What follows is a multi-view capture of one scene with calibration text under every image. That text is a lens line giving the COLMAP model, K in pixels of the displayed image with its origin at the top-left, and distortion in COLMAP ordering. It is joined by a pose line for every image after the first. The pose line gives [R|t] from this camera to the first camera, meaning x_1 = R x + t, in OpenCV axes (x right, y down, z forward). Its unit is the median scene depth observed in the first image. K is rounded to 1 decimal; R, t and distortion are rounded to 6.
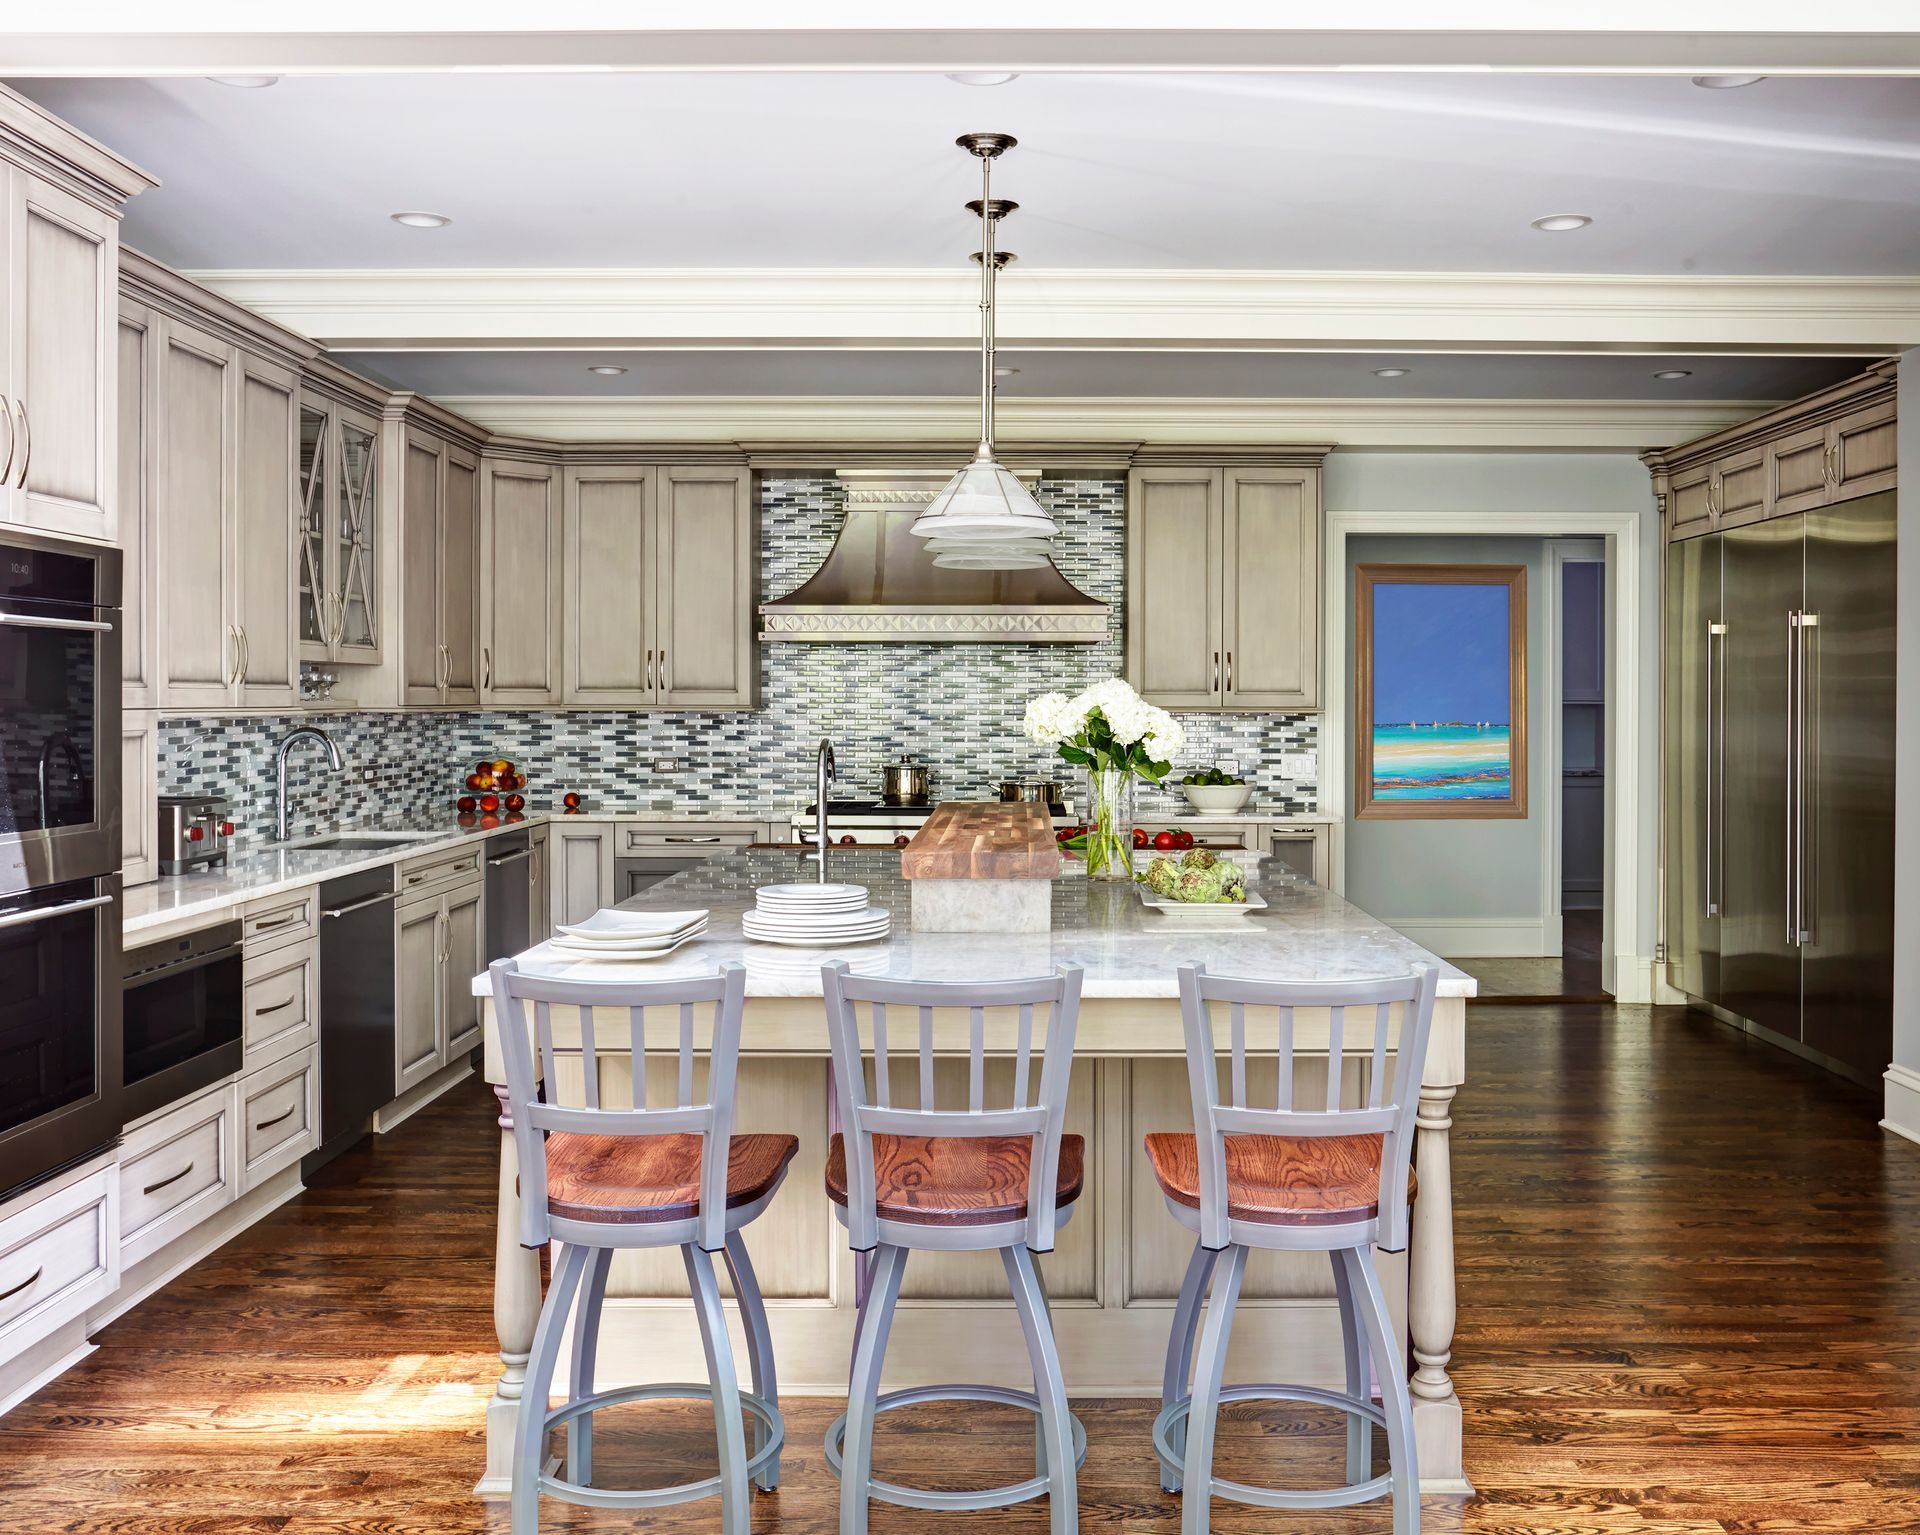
lens RADIAL K [[1704.7, 0, 1013.9], [0, 1704.7, 706.5], [0, 0, 1]] dist [-0.064952, 0.072448]
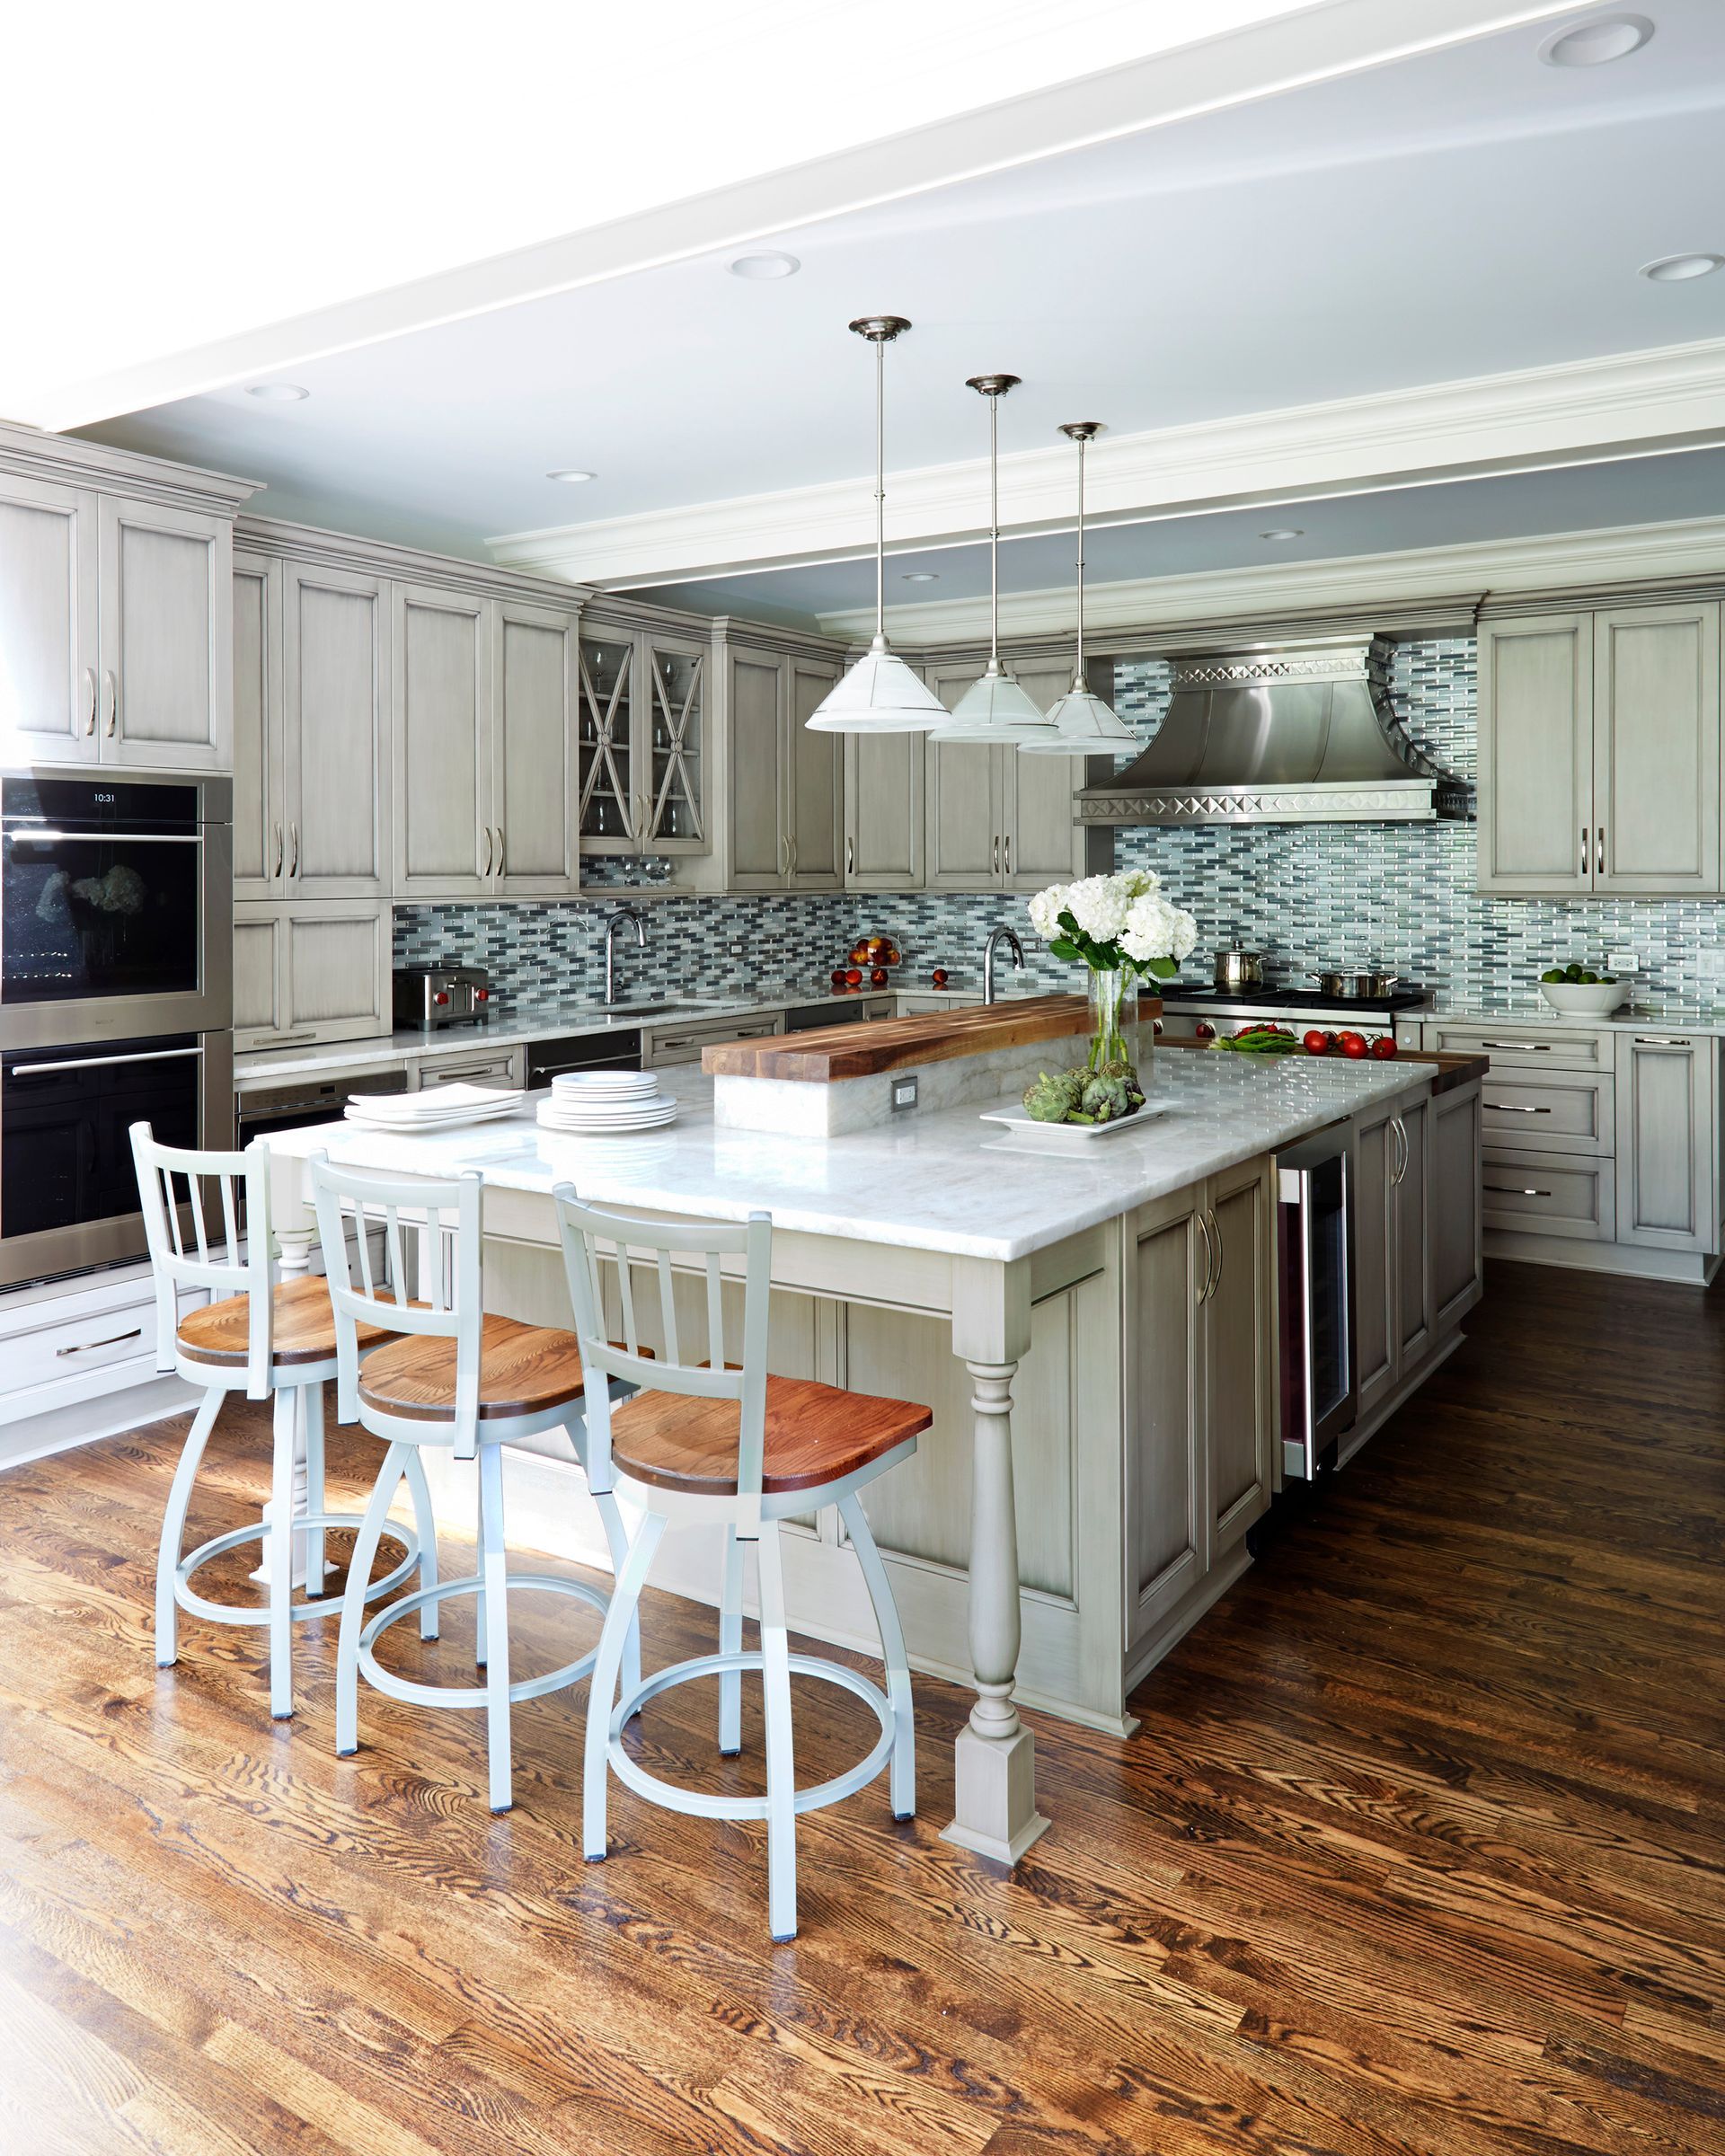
lens RADIAL K [[1611.7, 0, 832.7], [0, 1611.7, 864.8], [0, 0, 1]] dist [0.033378, -0.017919]
pose [[0.832237, -0.005573, -0.554393, 0.256214], [0.001880, 0.999972, -0.007230, -0.008269], [0.554417, 0.004975, 0.832224, 0.110046]]
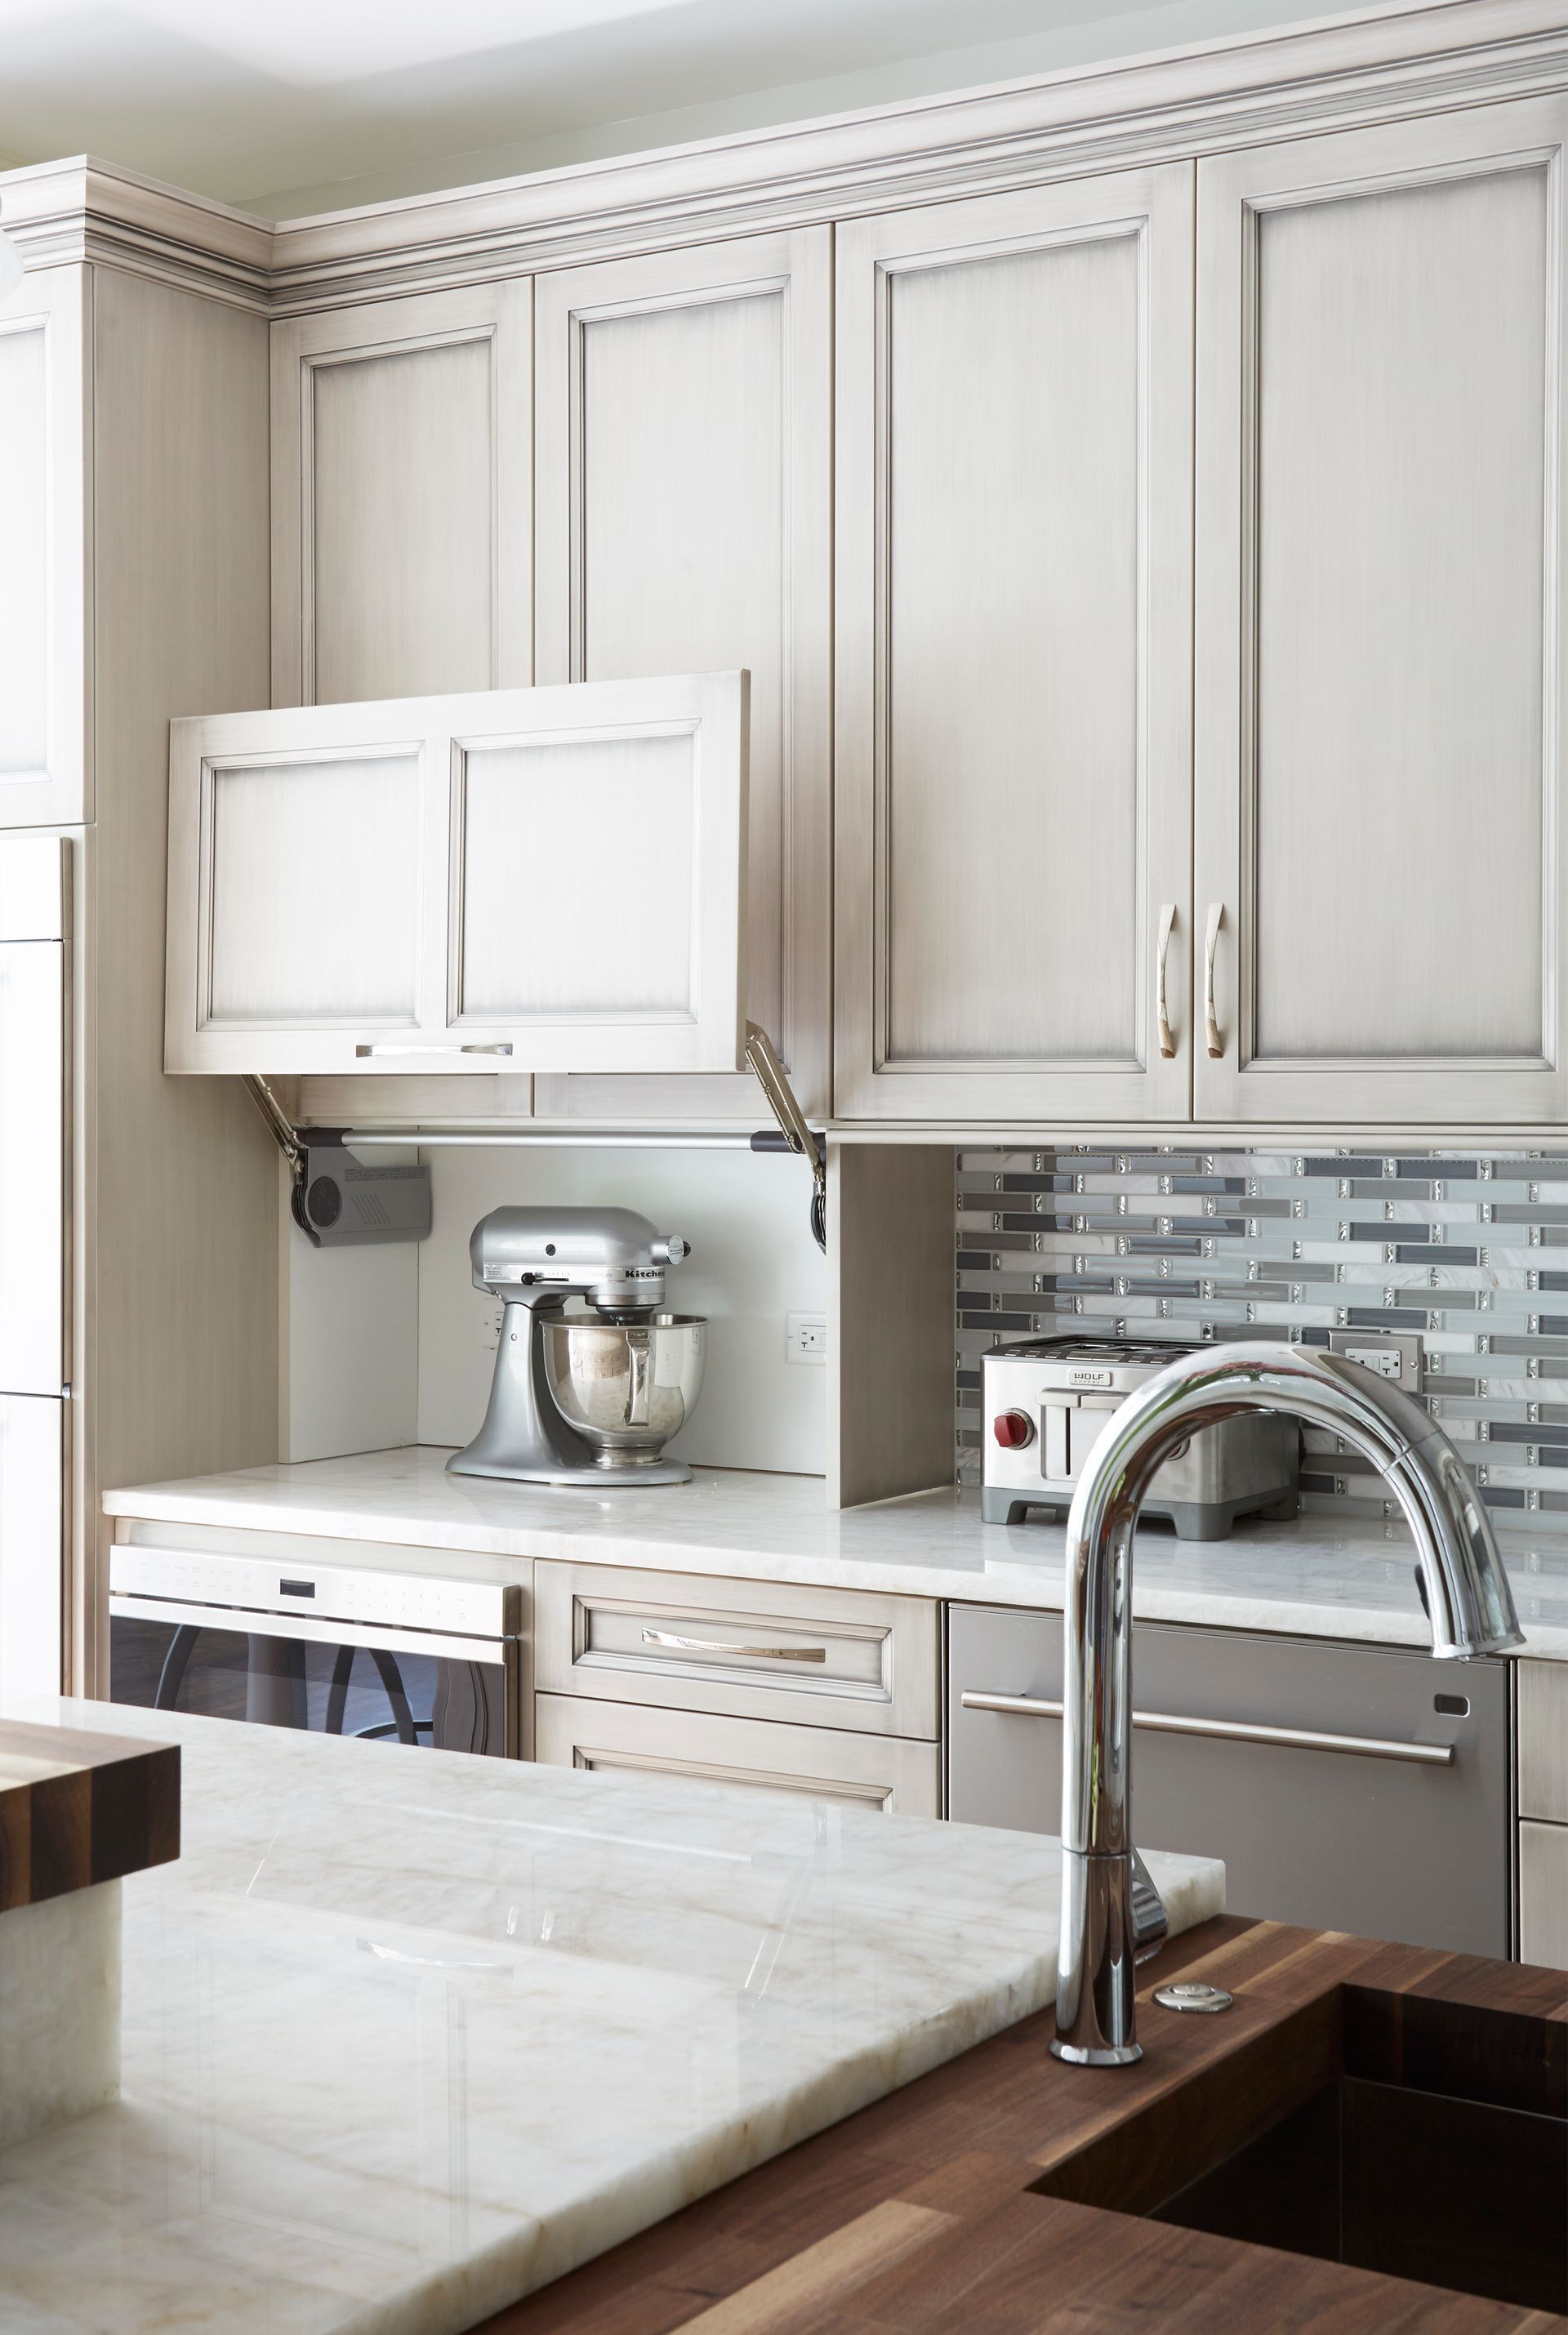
lens RADIAL K [[3116.9, 0, 649.2], [0, 3116.9, 1091.9], [0, 0, 1]] dist [0.027598, 0.000000]
pose [[-0.540477, -0.004273, -0.841348, 0.124080], [-0.005352, 0.999984, -0.001641, -0.002884], [0.841342, 0.003616, -0.540492, 0.839867]]
